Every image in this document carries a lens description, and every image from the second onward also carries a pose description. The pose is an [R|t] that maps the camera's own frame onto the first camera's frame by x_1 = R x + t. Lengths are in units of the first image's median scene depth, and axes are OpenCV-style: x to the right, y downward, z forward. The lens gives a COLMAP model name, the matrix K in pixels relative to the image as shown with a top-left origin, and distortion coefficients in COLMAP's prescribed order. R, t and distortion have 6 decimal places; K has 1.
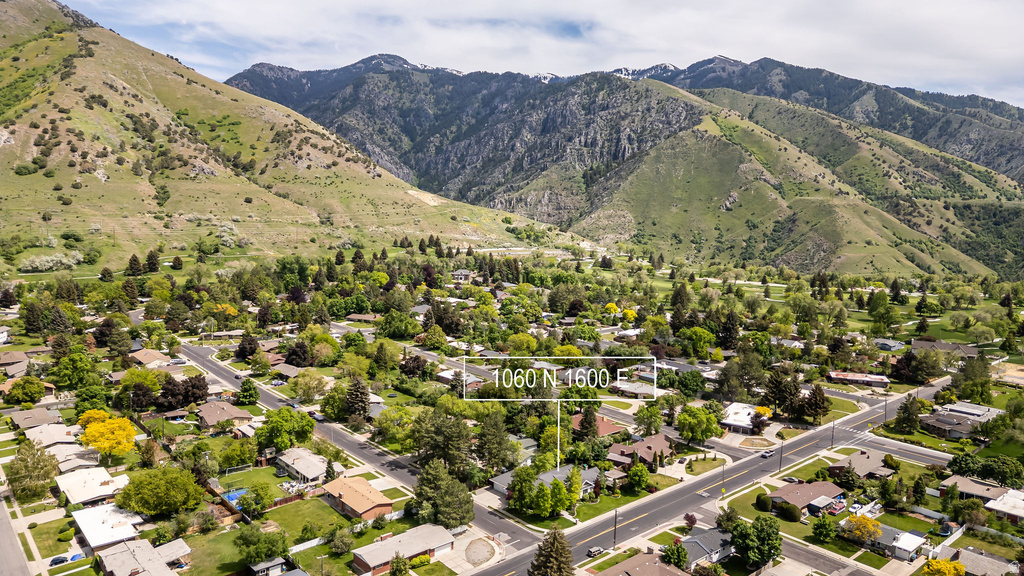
lens RADIAL K [[716.4, 0, 513.2], [0, 716.4, 293.5], [0, 0, 1]] dist [0.056797, -0.047505]
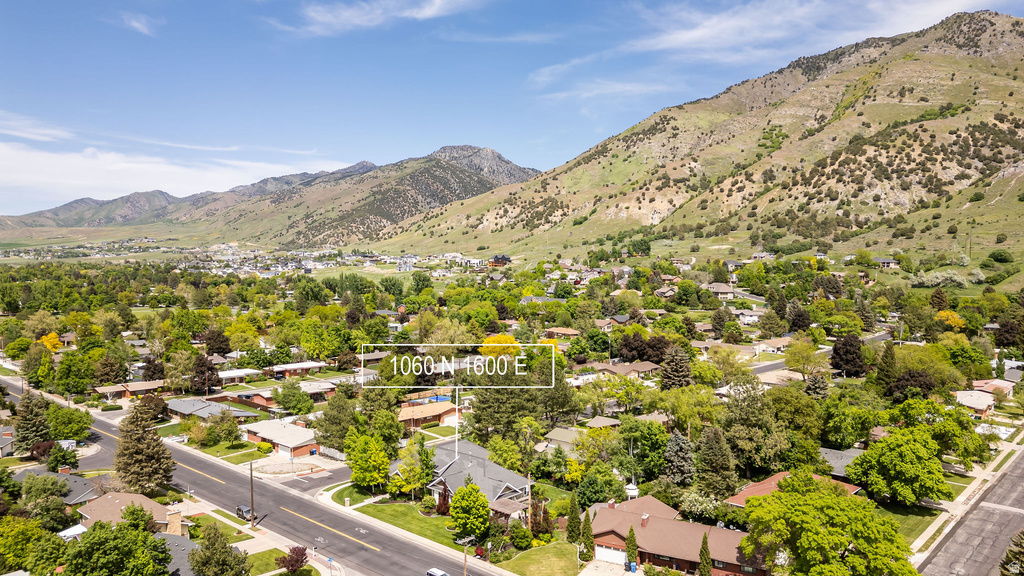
lens RADIAL K [[716.4, 0, 513.2], [0, 716.4, 293.5], [0, 0, 1]] dist [0.056797, -0.047505]
pose [[0.111096, 0.026263, -0.993463, 0.140354], [-0.126243, 0.991926, 0.012105, 0.019763], [0.985759, 0.124072, 0.113515, 0.198490]]
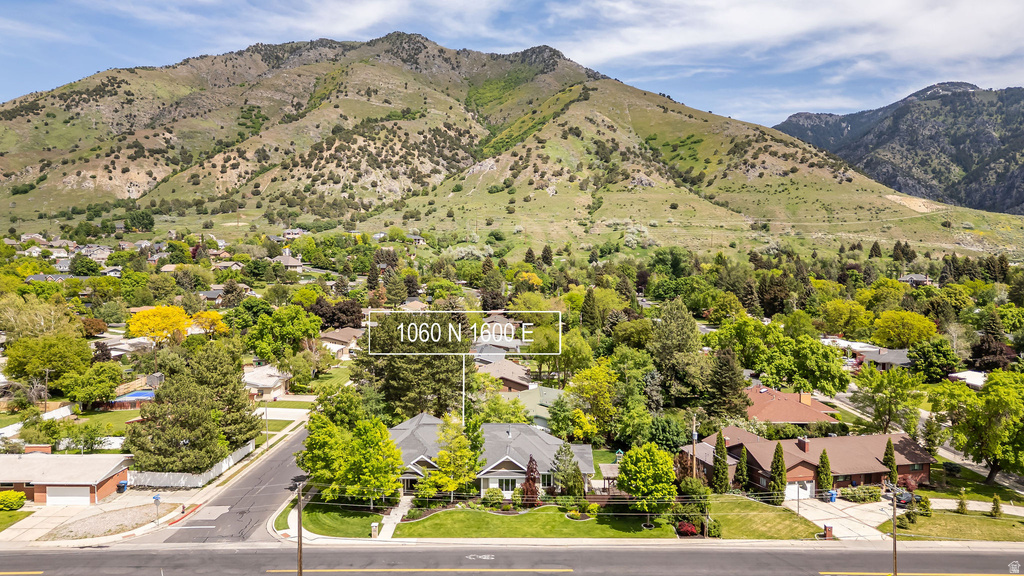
lens RADIAL K [[716.4, 0, 513.2], [0, 716.4, 293.5], [0, 0, 1]] dist [0.056797, -0.047505]
pose [[0.752060, 0.022724, -0.658703, 0.074854], [-0.075897, 0.995743, -0.052302, 0.038783], [0.654710, 0.089328, 0.750583, 0.141221]]
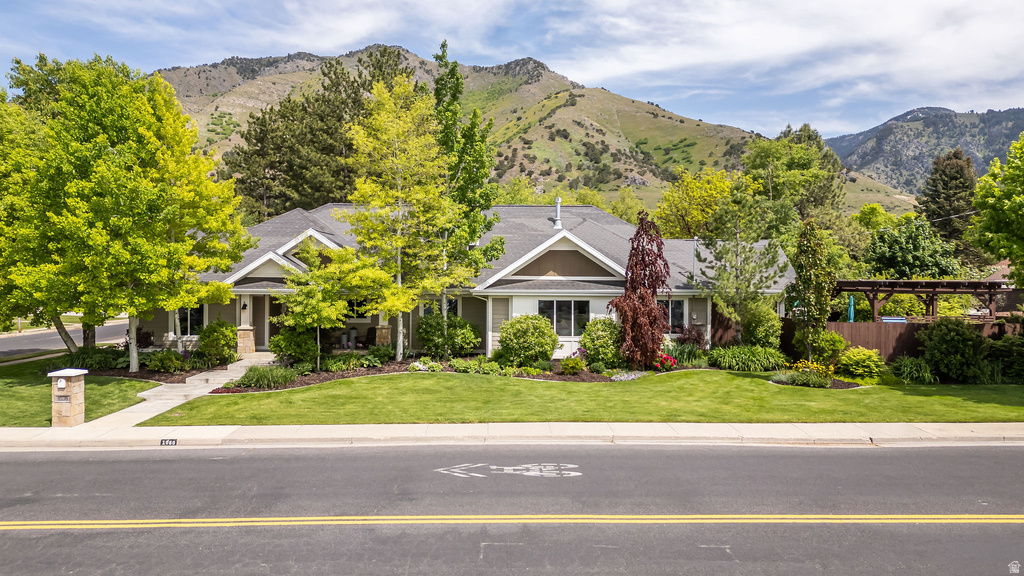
lens RADIAL K [[721.9, 0, 514.1], [0, 721.9, 291.8], [0, 0, 1]] dist [0.056345, -0.043976]
pose [[0.768853, -0.003763, -0.639414, 0.037003], [-0.072894, 0.992948, -0.093493, 0.058157], [0.635257, 0.118492, 0.763157, 0.181823]]
